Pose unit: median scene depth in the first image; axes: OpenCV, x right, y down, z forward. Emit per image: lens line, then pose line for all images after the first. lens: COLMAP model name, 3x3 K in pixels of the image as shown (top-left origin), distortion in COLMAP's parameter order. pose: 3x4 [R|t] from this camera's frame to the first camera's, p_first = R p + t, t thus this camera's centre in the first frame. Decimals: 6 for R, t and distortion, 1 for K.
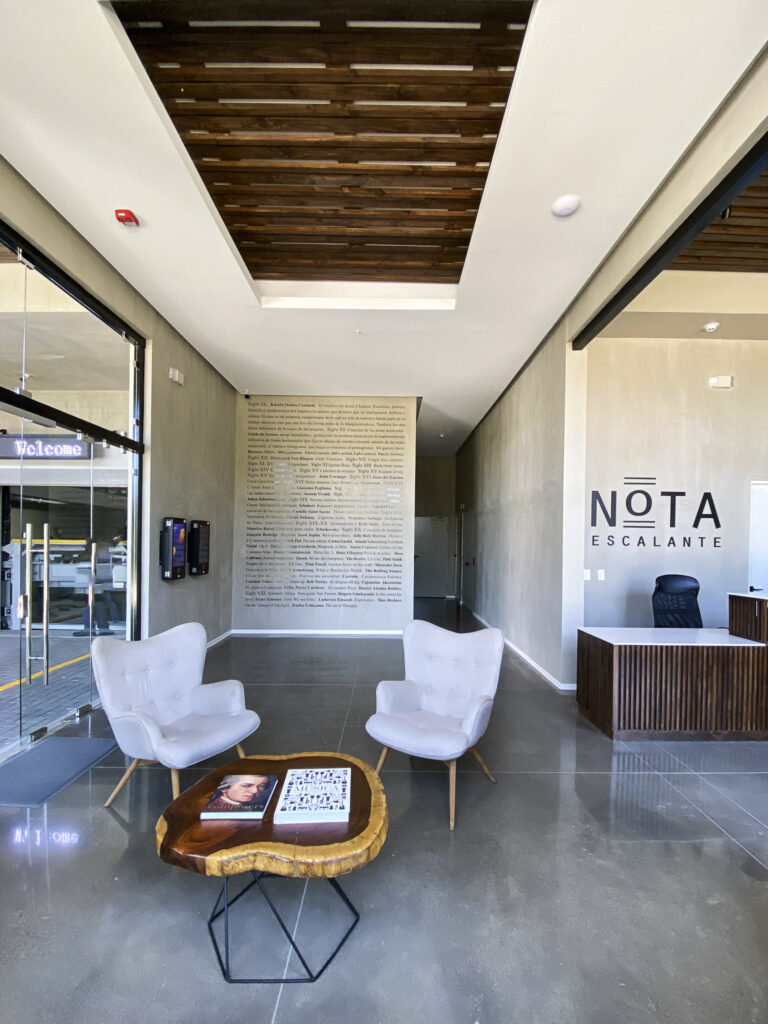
lens RADIAL K [[424.3, 0, 385.8], [0, 424.3, 541.7], [0, 0, 1]] dist [0.001362, -0.010482]
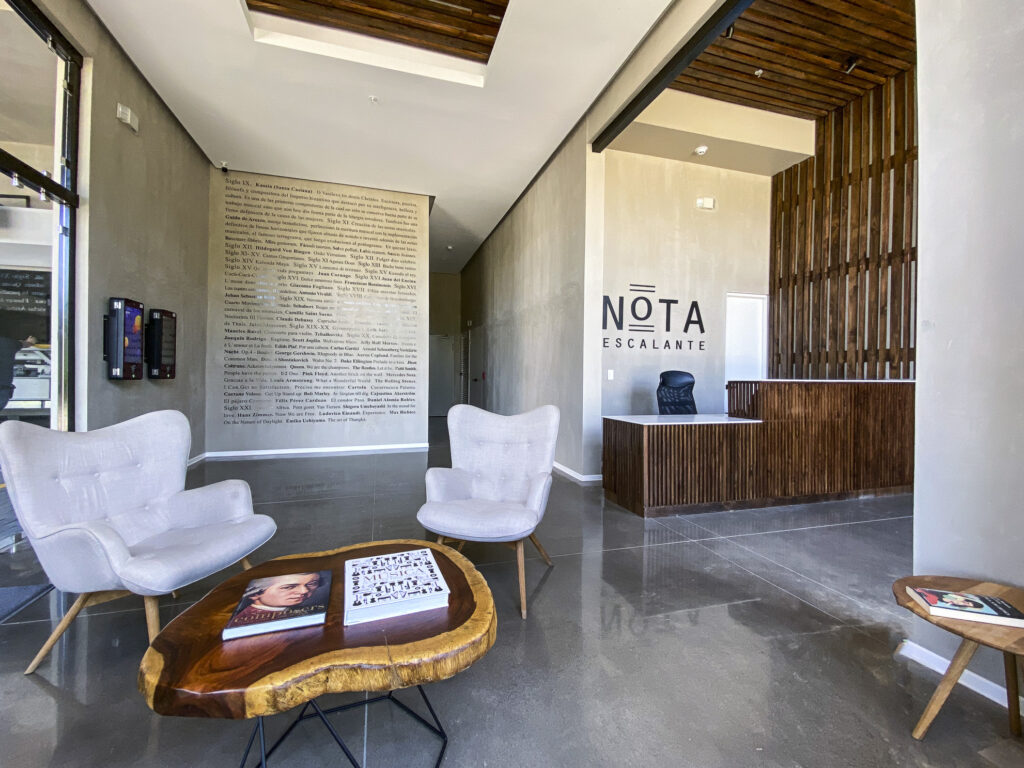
lens RADIAL K [[413.0, 0, 494.3], [0, 413.0, 378.3], [0, 0, 1]] dist [0.031663, -0.022981]
pose [[0.959602, -0.007406, 0.281265, -0.066579], [0.005680, 0.999960, 0.006950, 0.078712], [-0.281305, -0.005072, 0.959605, 0.085030]]
